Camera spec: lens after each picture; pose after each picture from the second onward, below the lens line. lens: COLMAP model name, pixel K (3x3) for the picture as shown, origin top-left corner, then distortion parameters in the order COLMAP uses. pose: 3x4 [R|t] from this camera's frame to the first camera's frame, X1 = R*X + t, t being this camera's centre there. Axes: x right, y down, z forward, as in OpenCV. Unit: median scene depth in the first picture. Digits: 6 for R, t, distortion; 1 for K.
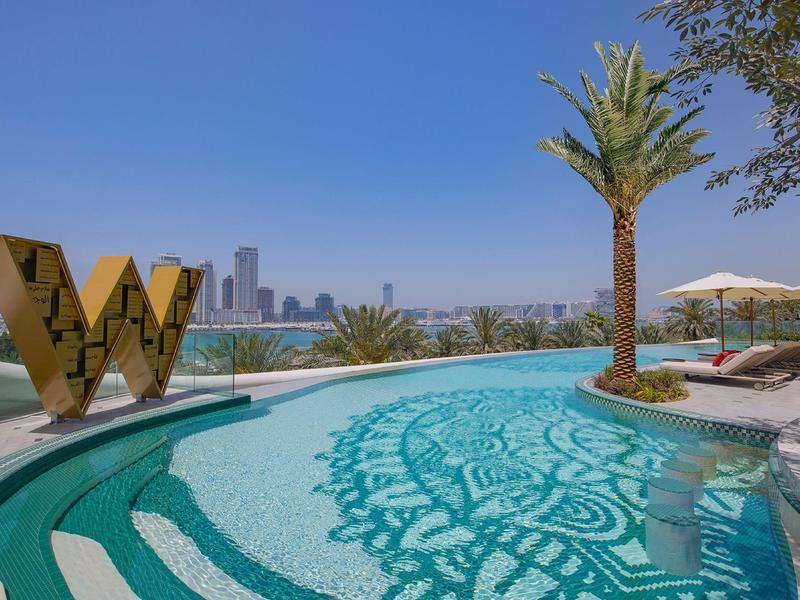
lens RADIAL K [[404.4, 0, 400.0], [0, 404.4, 300.0], [0, 0, 1]] dist [-0.000692, 0.000187]
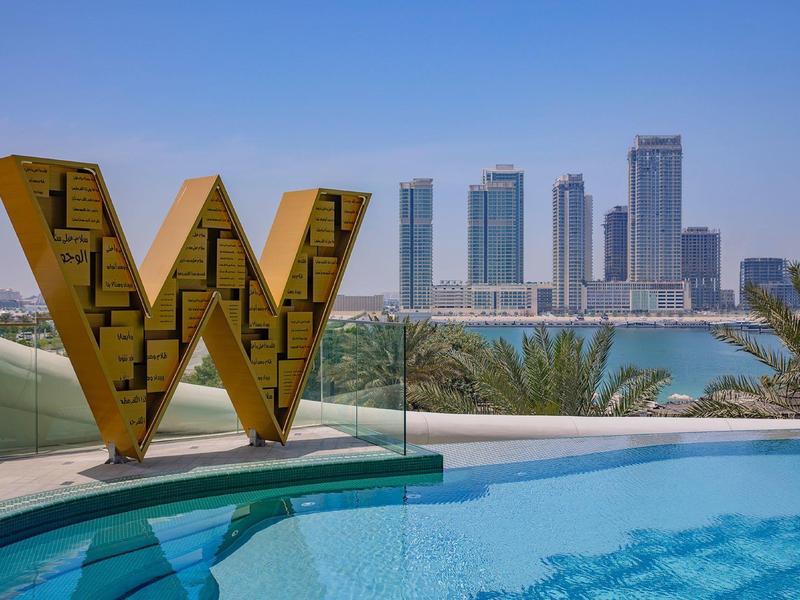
lens RADIAL K [[959.6, 0, 400.0], [0, 959.6, 300.0], [0, 0, 1]] dist [-0.001569, 0.002888]
pose [[0.805292, 0.005285, -0.592854, 0.273255], [0.020248, 0.999132, 0.036411, 0.015603], [0.592532, -0.041326, 0.804486, 0.091547]]
